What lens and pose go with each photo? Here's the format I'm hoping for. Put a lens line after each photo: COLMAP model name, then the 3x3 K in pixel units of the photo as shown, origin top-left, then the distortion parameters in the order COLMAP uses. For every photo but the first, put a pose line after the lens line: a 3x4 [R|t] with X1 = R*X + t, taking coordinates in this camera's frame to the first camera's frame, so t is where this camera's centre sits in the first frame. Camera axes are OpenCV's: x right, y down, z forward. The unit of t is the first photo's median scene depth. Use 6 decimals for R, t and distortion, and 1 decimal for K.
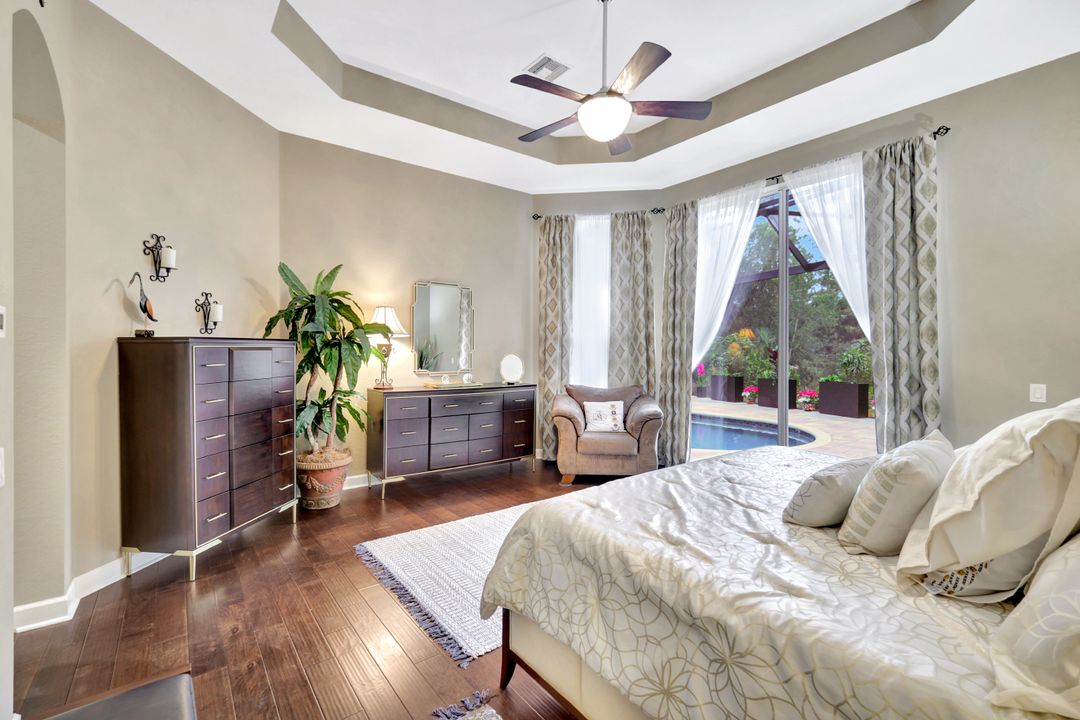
lens RADIAL K [[474.4, 0, 542.9], [0, 474.4, 356.8], [0, 0, 1]] dist [0.002662, 0.000658]
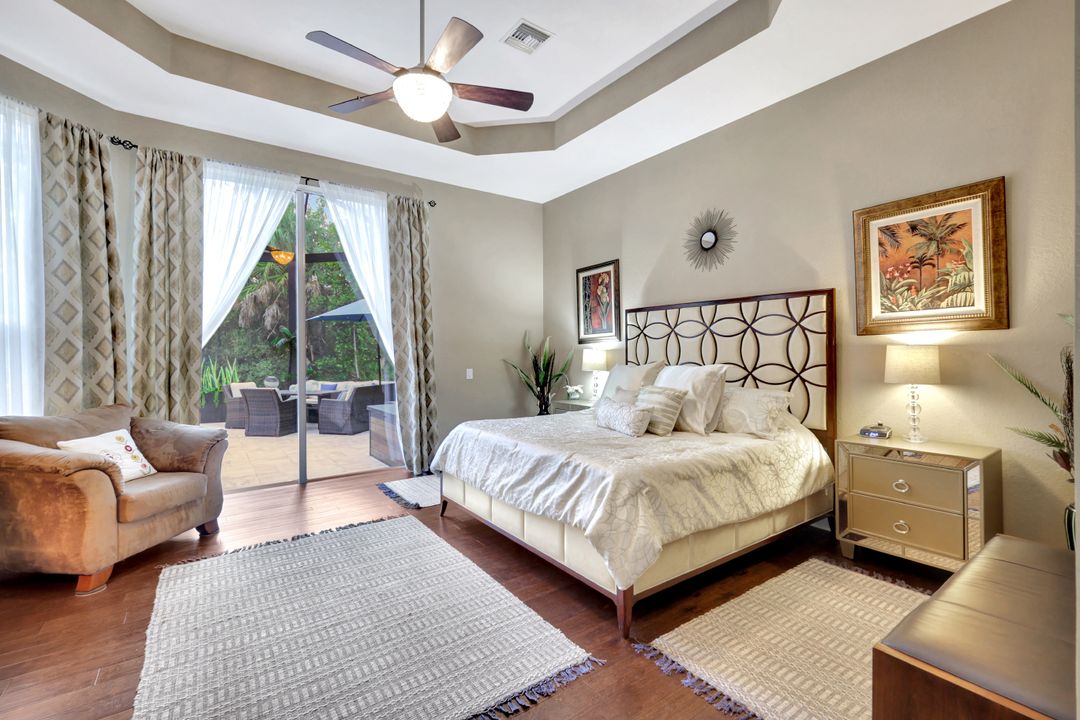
lens RADIAL K [[474.4, 0, 542.1], [0, 474.4, 355.0], [0, 0, 1]] dist [0.002662, 0.000658]
pose [[0.052333, -0.004669, 0.998619, -0.472254], [0.015974, 0.999865, 0.003838, 0.000164], [-0.998502, 0.015751, 0.052401, 0.437917]]
